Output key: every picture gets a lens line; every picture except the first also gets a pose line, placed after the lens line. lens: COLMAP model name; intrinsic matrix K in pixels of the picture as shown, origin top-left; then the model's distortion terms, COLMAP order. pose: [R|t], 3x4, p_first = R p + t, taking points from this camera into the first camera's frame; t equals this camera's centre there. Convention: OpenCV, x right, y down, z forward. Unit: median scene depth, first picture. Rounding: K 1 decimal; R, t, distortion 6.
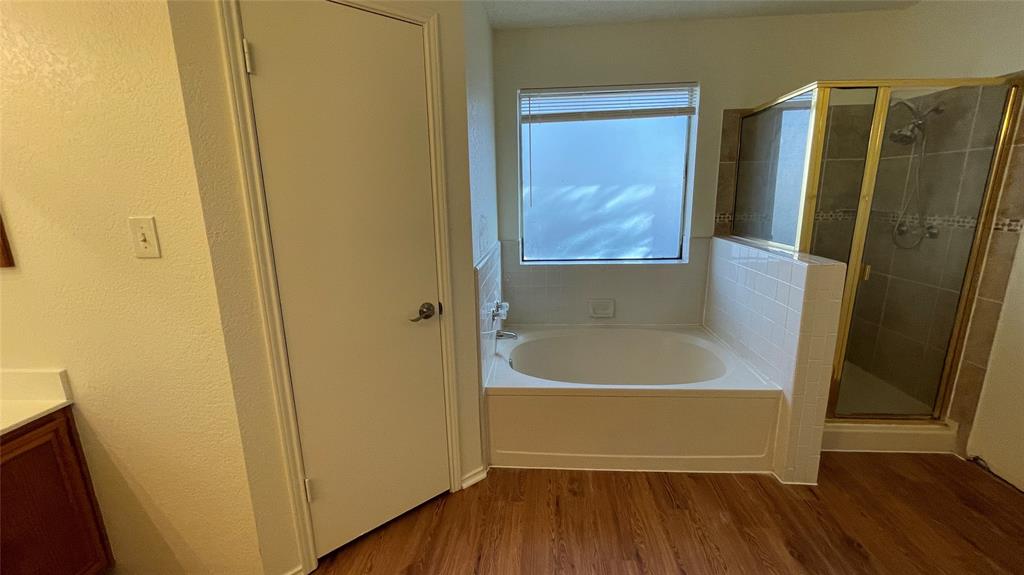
lens RADIAL K [[424.7, 0, 511.7], [0, 424.7, 288.4], [0, 0, 1]] dist [-0.002473, 0.000304]
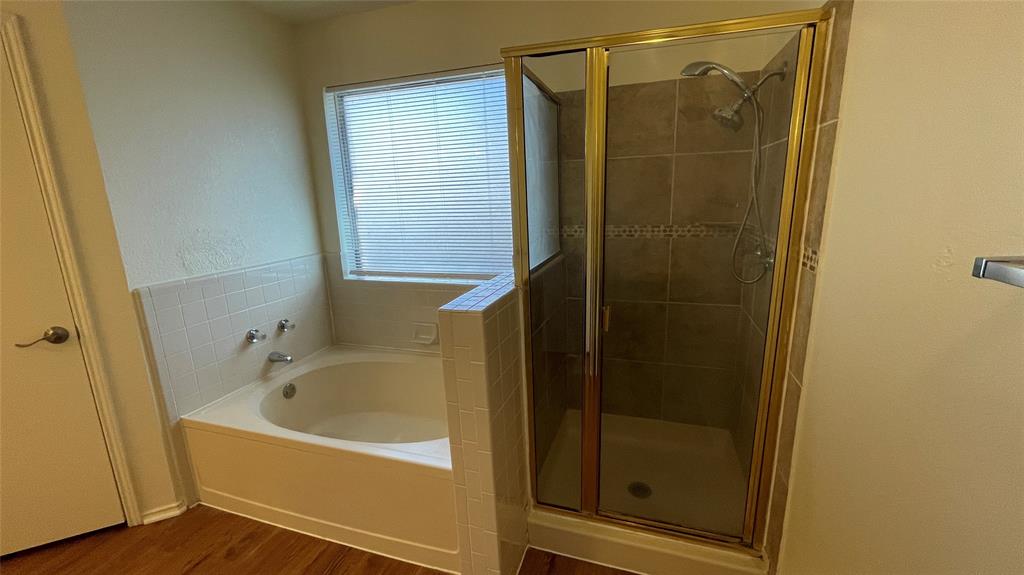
lens RADIAL K [[424.7, 0, 511.7], [0, 424.7, 288.4], [0, 0, 1]] dist [-0.002473, 0.000304]
pose [[0.967854, 0.045974, -0.247274, 0.851359], [-0.043632, 0.998936, 0.014947, -0.093091], [0.247698, -0.003677, 0.968830, 0.290142]]
